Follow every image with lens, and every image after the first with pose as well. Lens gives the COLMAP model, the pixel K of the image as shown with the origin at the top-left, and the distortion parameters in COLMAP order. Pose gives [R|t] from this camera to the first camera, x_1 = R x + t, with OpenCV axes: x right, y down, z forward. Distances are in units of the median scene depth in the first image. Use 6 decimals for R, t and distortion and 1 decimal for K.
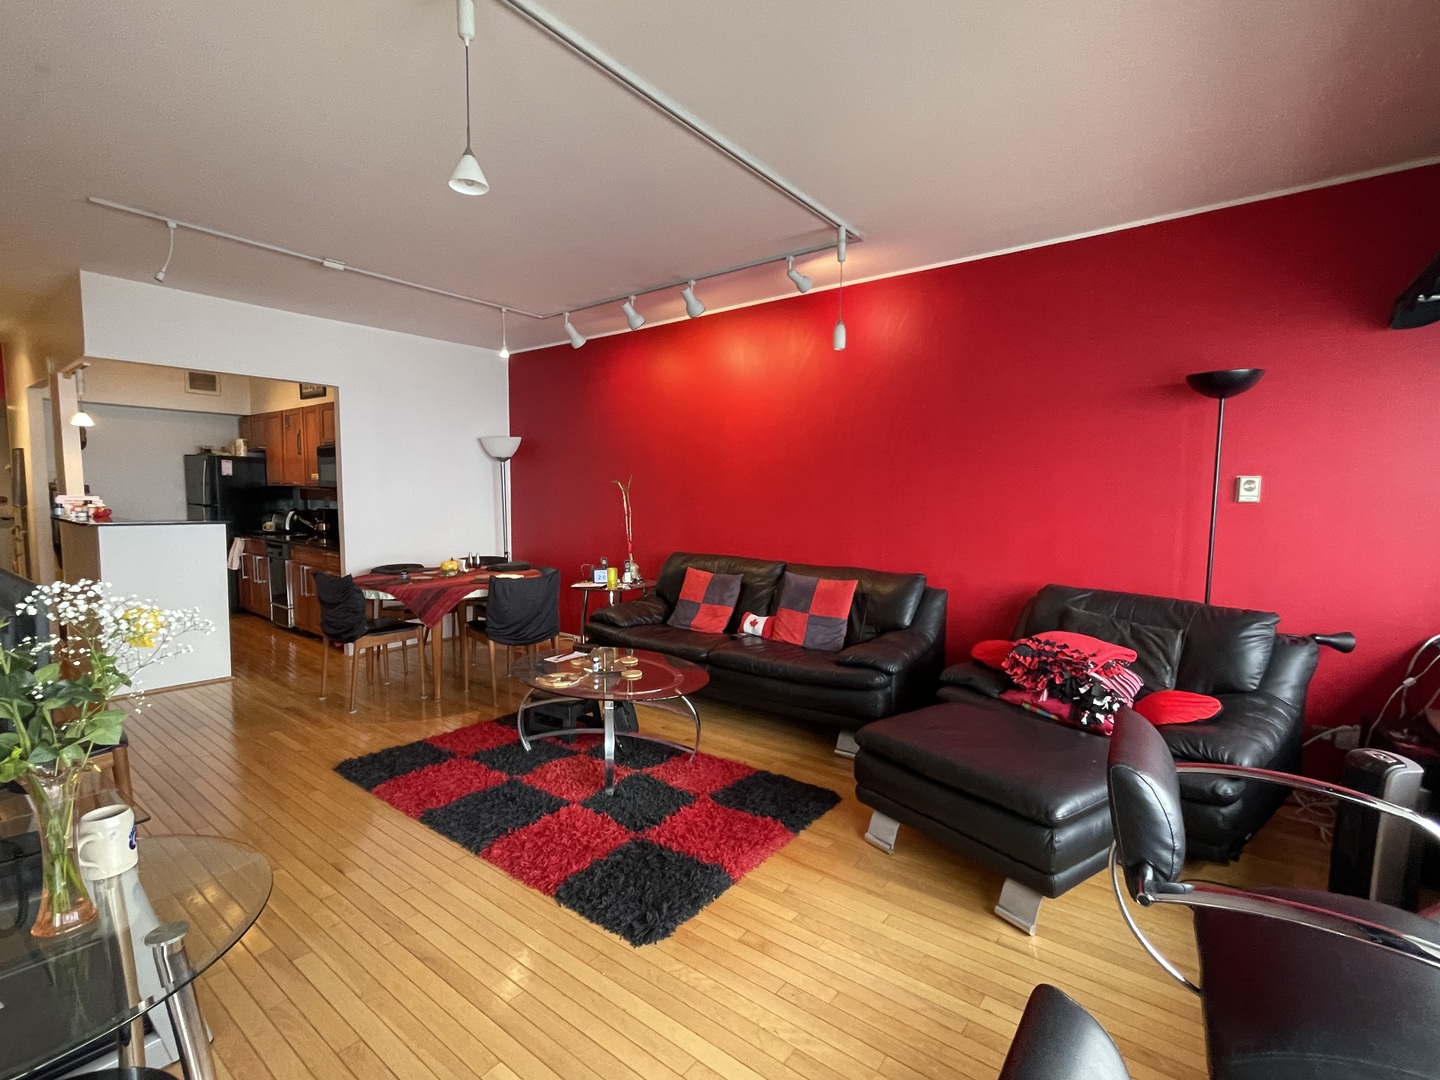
lens RADIAL K [[673.8, 0, 711.5], [0, 673.8, 546.4], [0, 0, 1]] dist [0.013076, -0.000390]
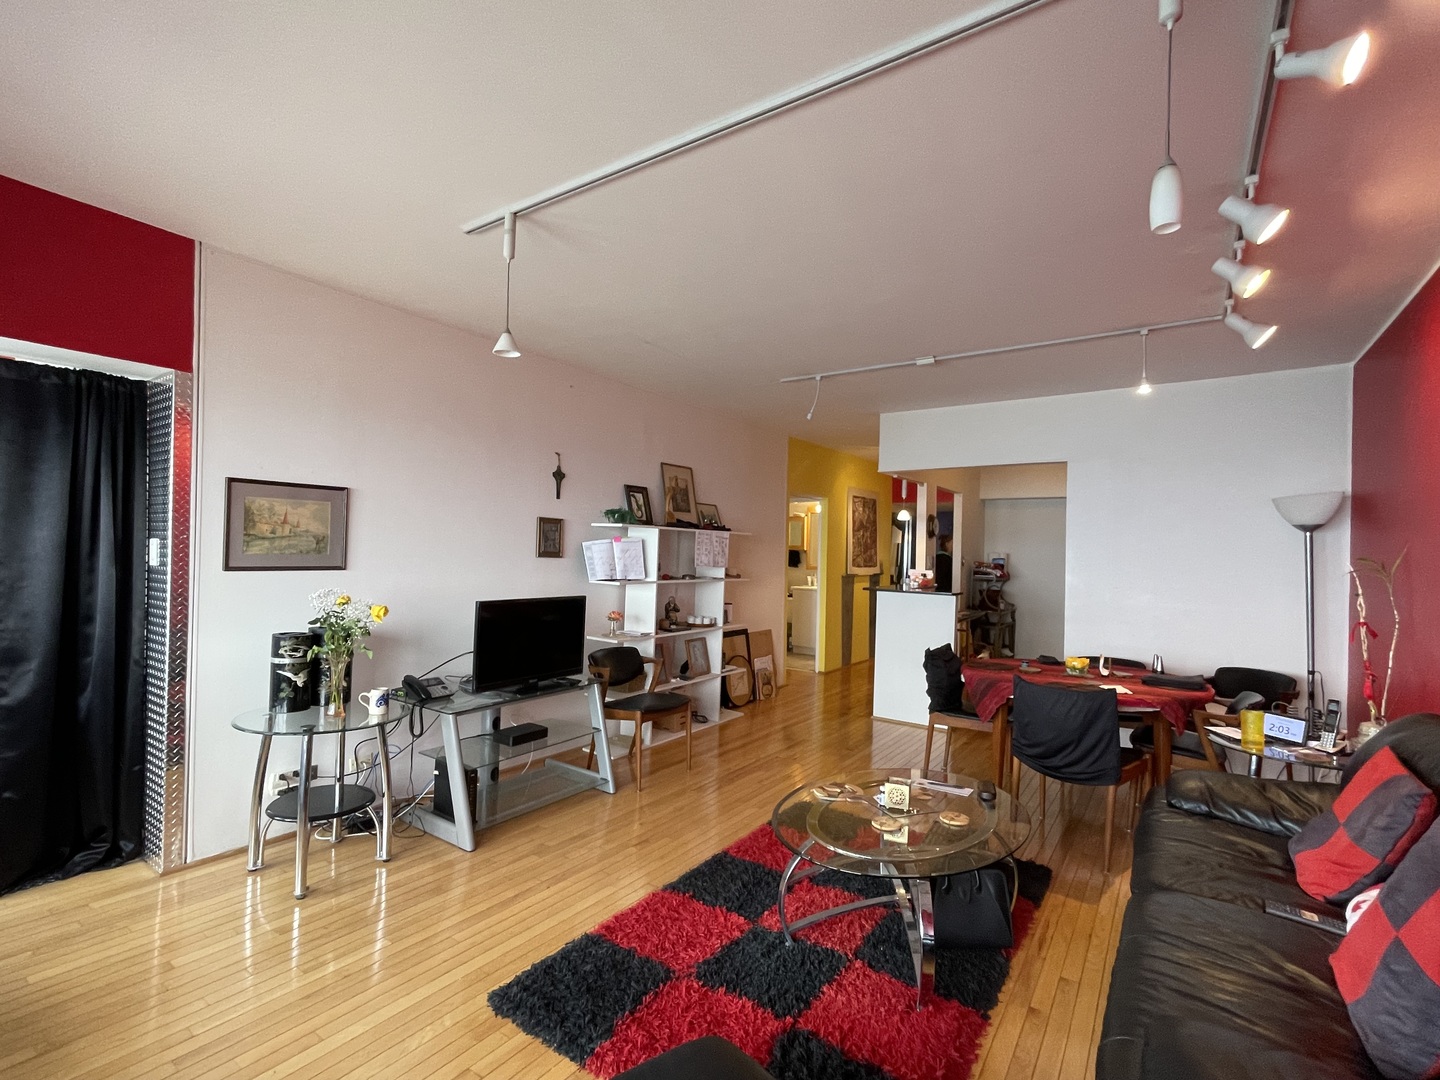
lens RADIAL K [[673.8, 0, 711.5], [0, 673.8, 546.4], [0, 0, 1]] dist [0.013076, -0.000390]
pose [[0.061225, -0.019964, -0.997924, 0.611321], [-0.105423, 0.994078, -0.026355, -0.065805], [0.992541, 0.106818, 0.058758, 0.763061]]
